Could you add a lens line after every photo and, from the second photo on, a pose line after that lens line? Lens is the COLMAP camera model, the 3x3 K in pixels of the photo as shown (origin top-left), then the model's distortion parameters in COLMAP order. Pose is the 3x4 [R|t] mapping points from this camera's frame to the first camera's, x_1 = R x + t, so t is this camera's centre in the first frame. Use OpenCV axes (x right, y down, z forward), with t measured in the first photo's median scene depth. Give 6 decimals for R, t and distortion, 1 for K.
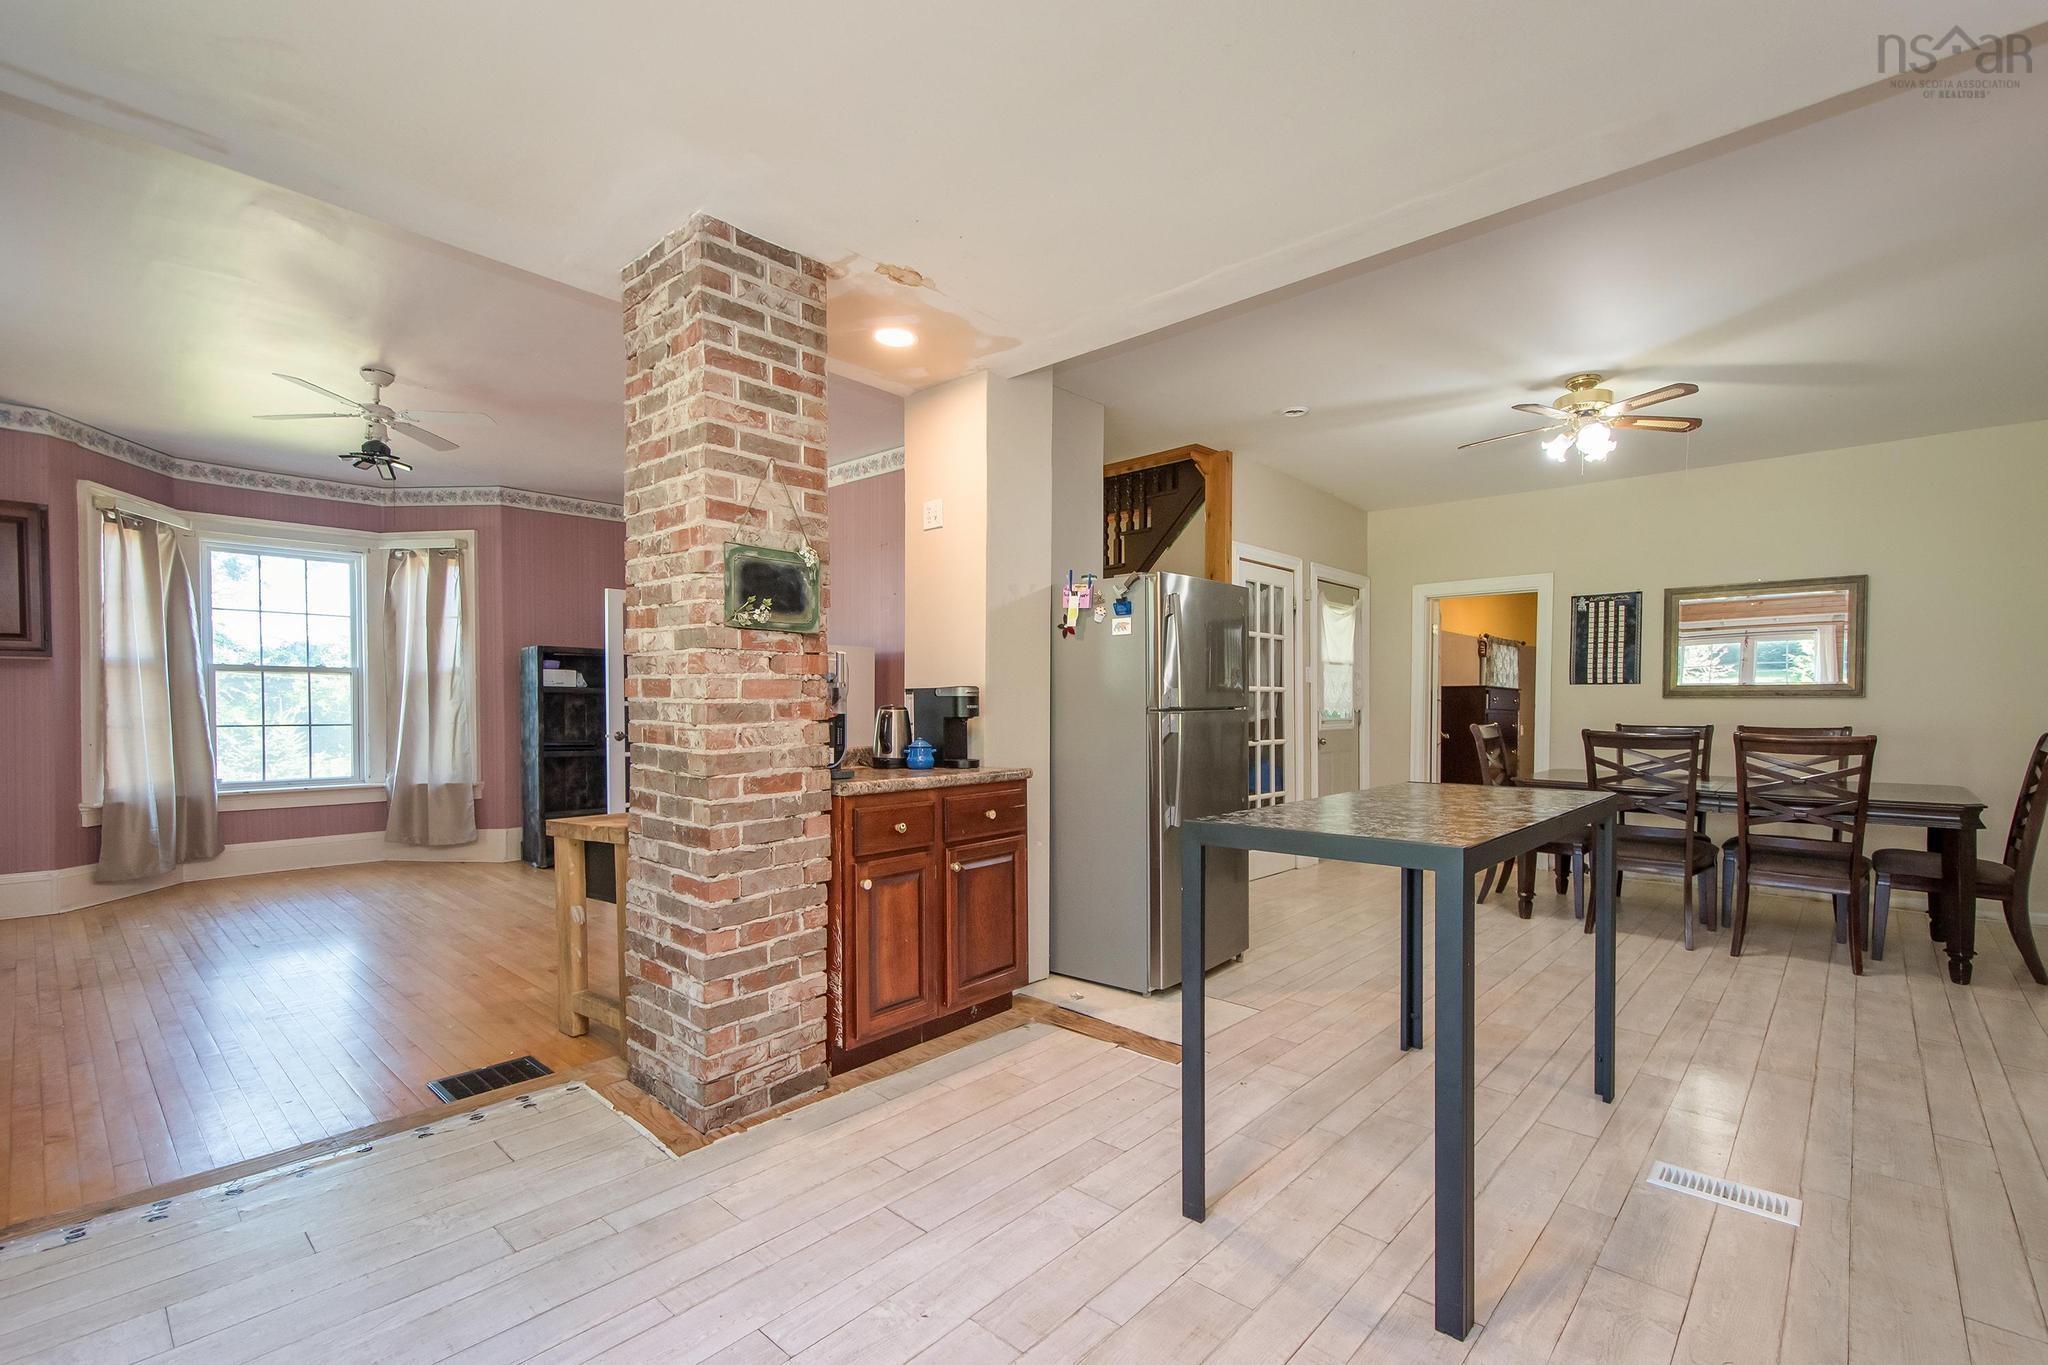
lens RADIAL K [[892.0, 0, 1007.7], [0, 892.0, 721.8], [0, 0, 1]] dist [0.016802, -0.005373]
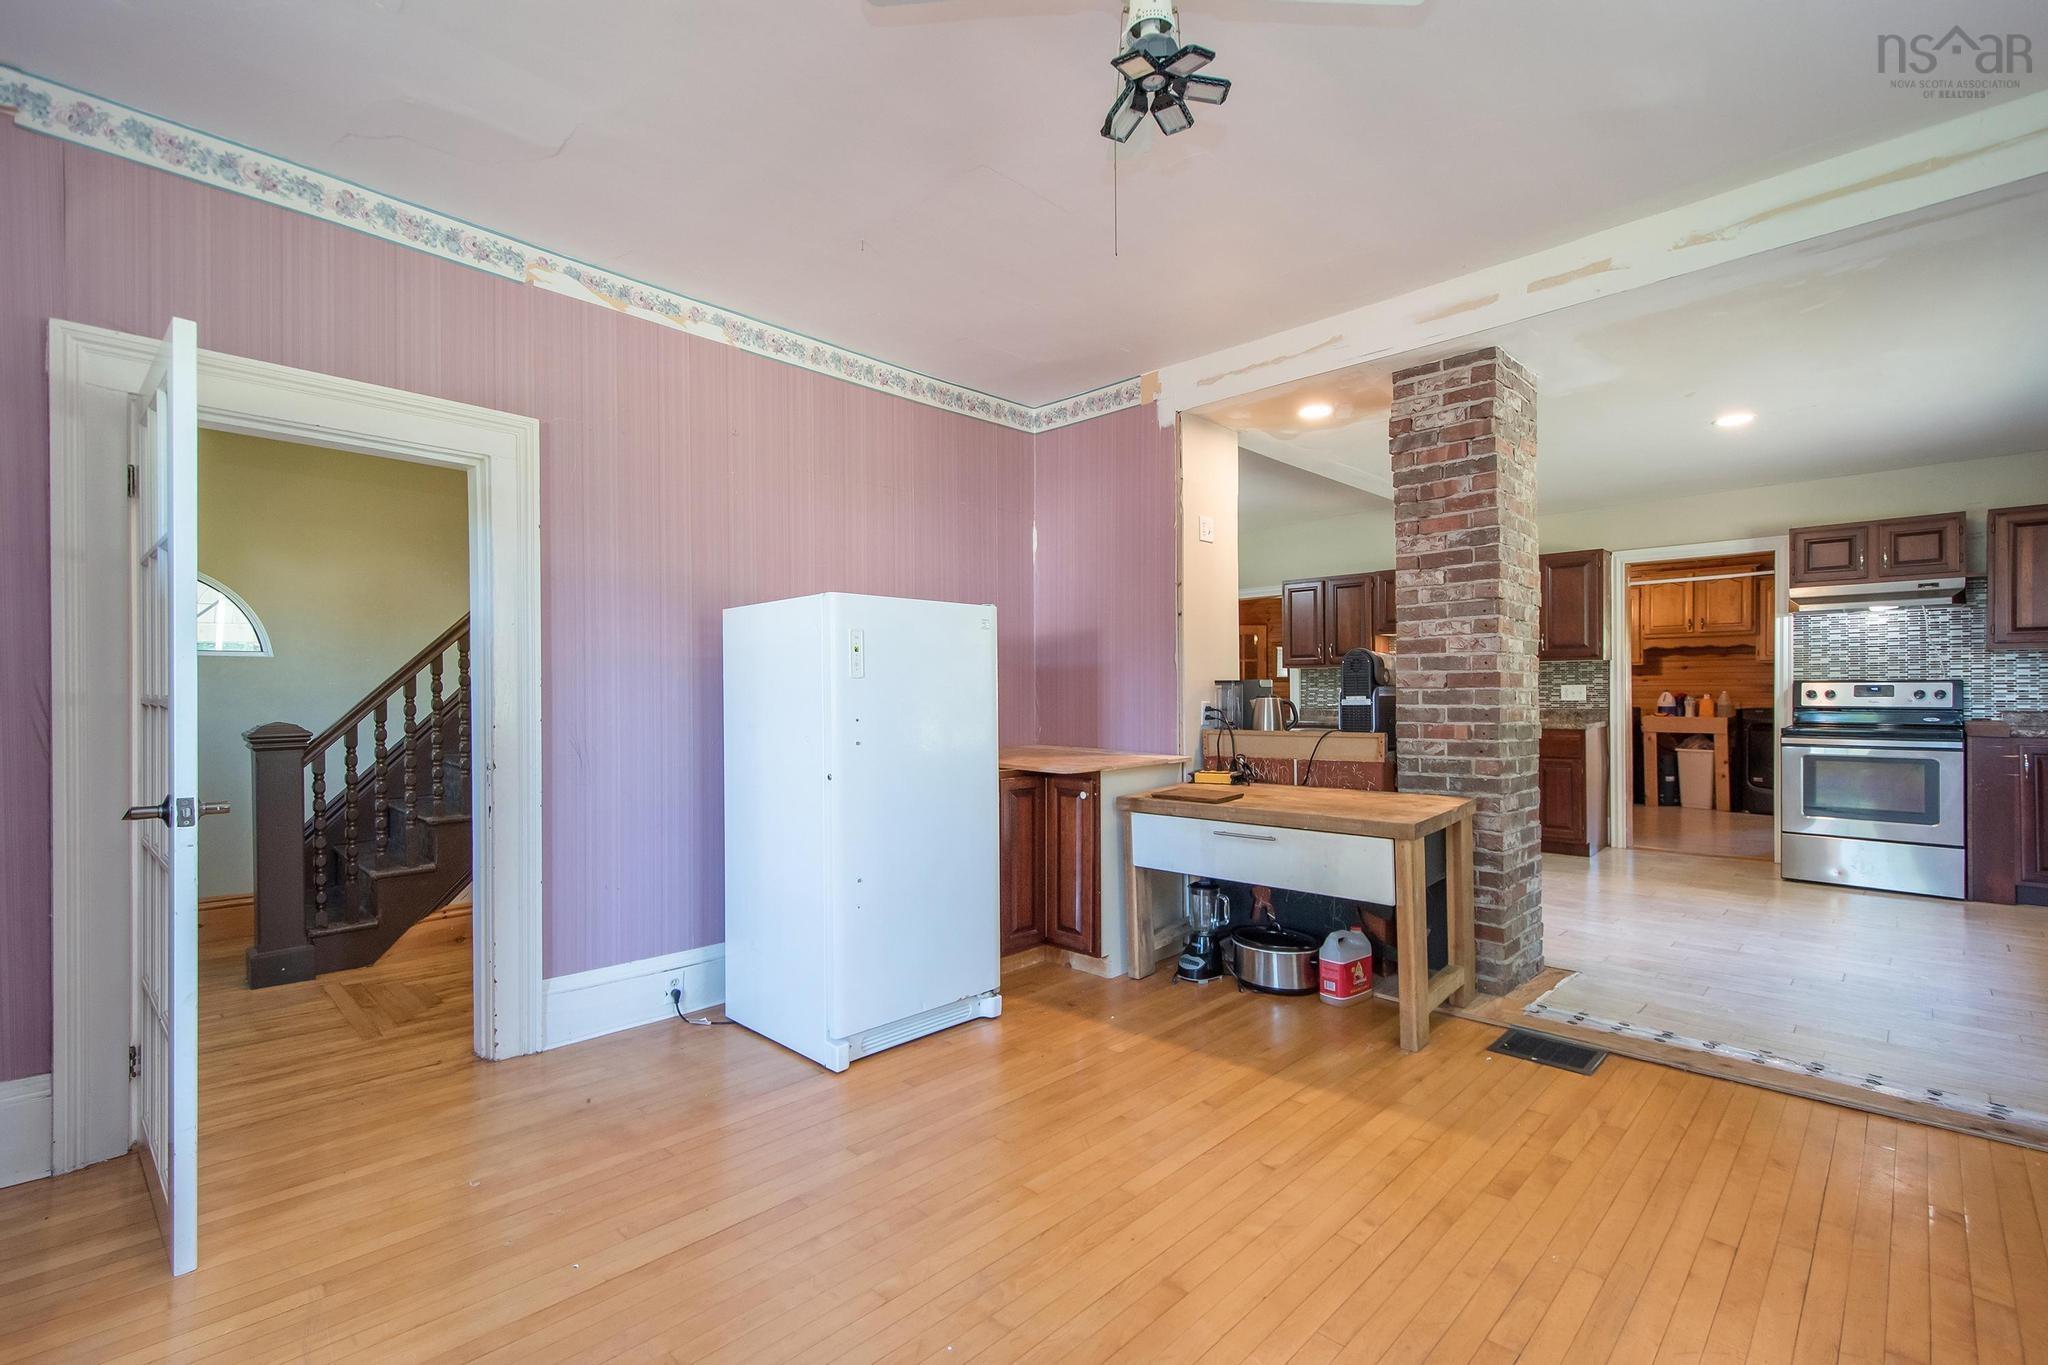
lens RADIAL K [[955.5, 0, 1020.4], [0, 955.5, 701.0], [0, 0, 1]] dist [0.018985, -0.001055]
pose [[0.011690, -0.013987, 0.999834, -1.132874], [0.028913, 0.999489, 0.013644, -0.031055], [-0.999514, 0.028749, 0.012089, 1.056319]]
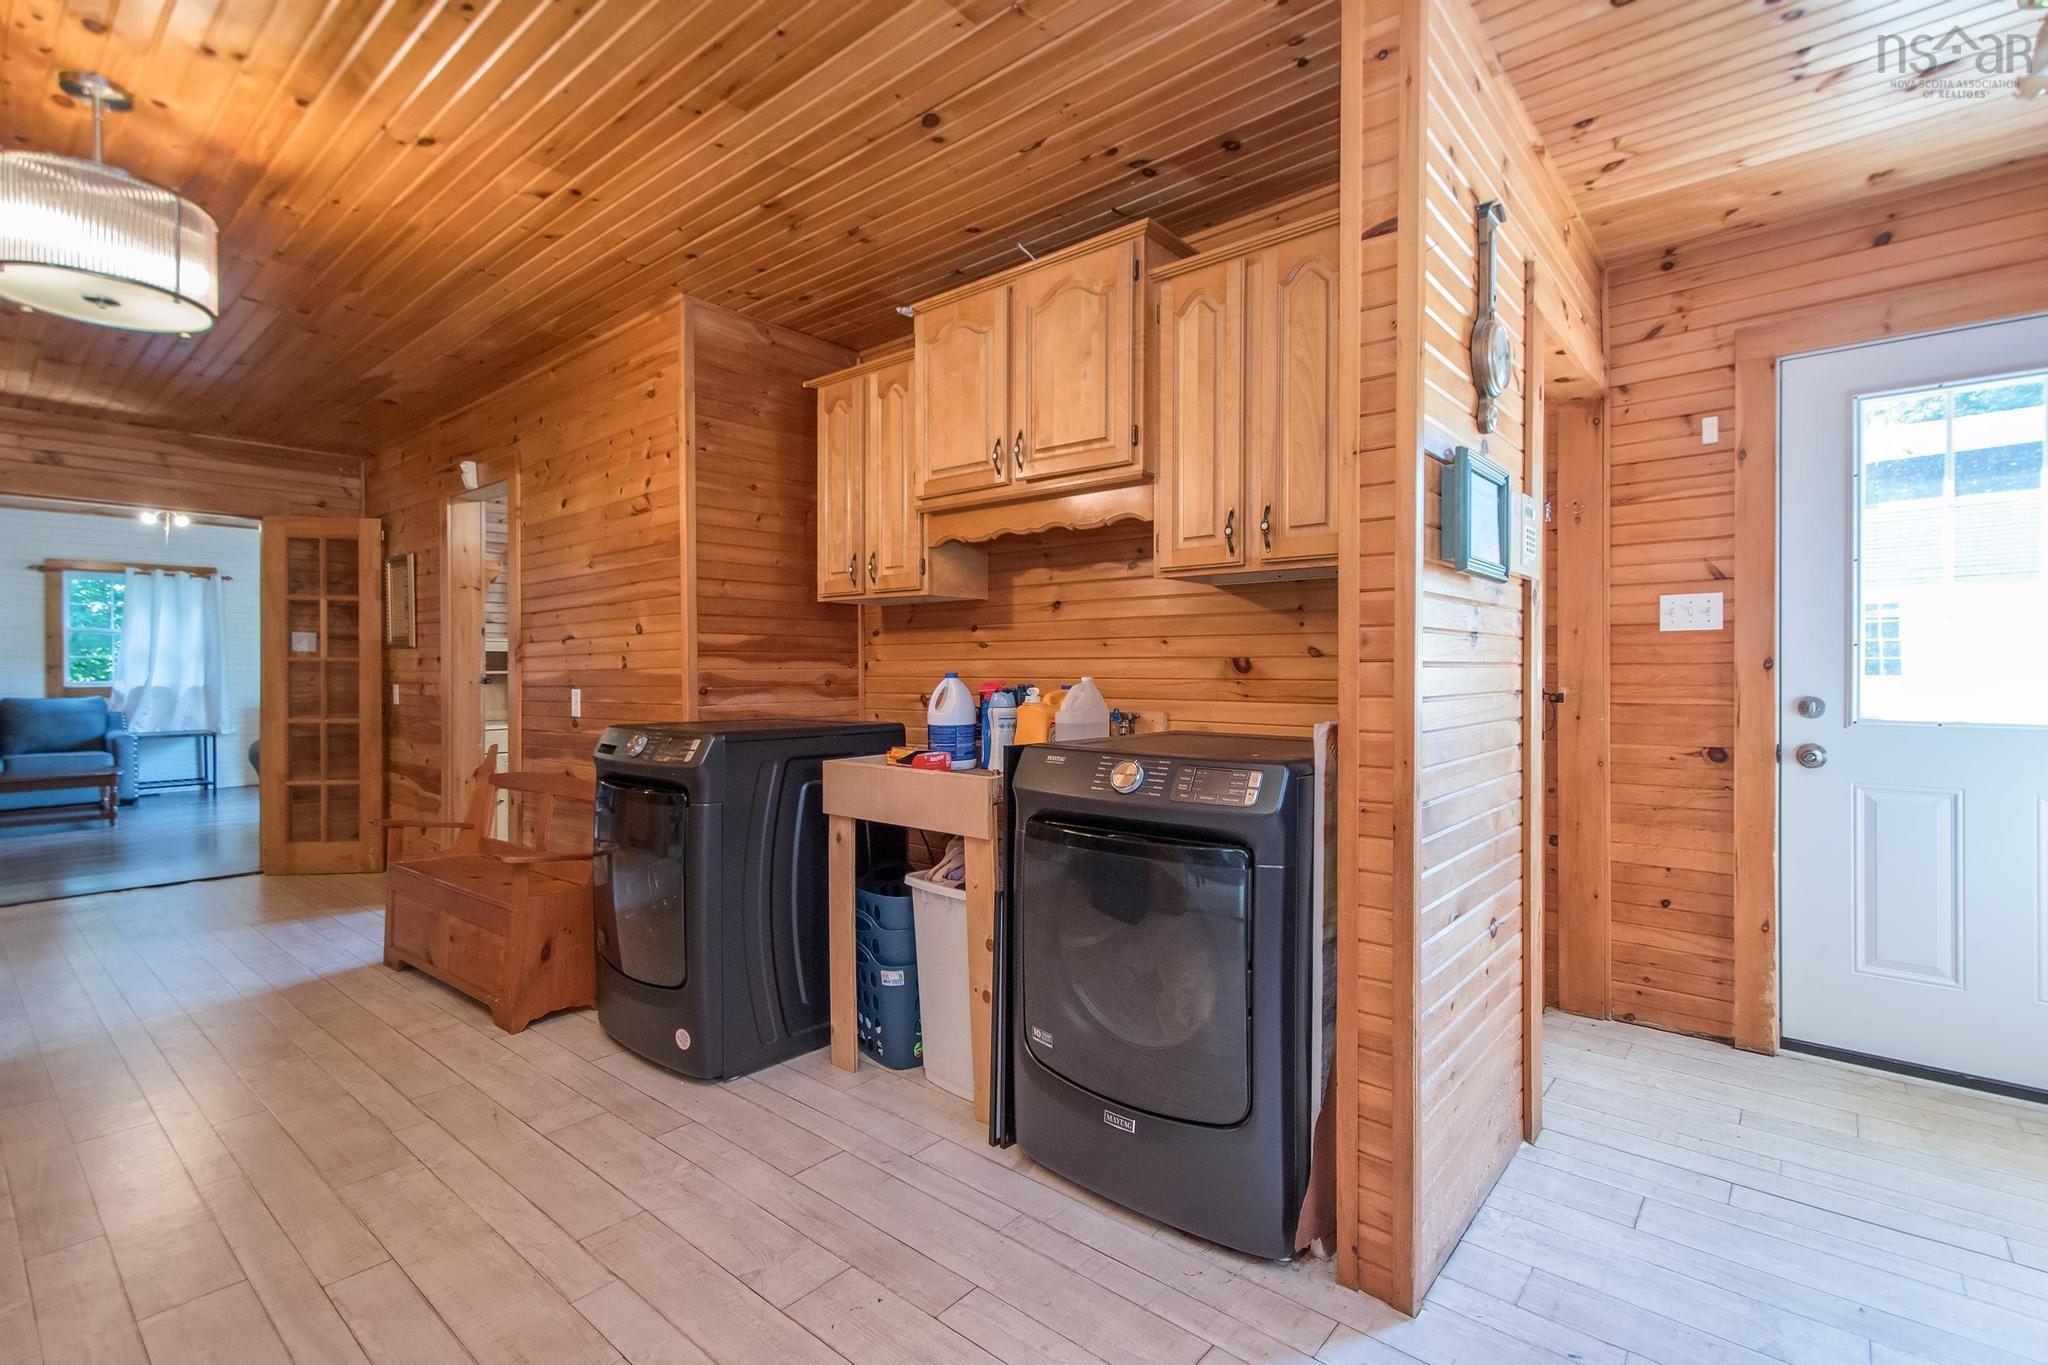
lens RADIAL K [[924.2, 0, 1032.5], [0, 924.2, 704.6], [0, 0, 1]] dist [0.022036, -0.005895]
pose [[-0.037773, -0.033486, 0.998725, 0.417567], [0.022351, 0.999160, 0.034346, 0.017917], [-0.999036, 0.023620, -0.036993, -0.413391]]
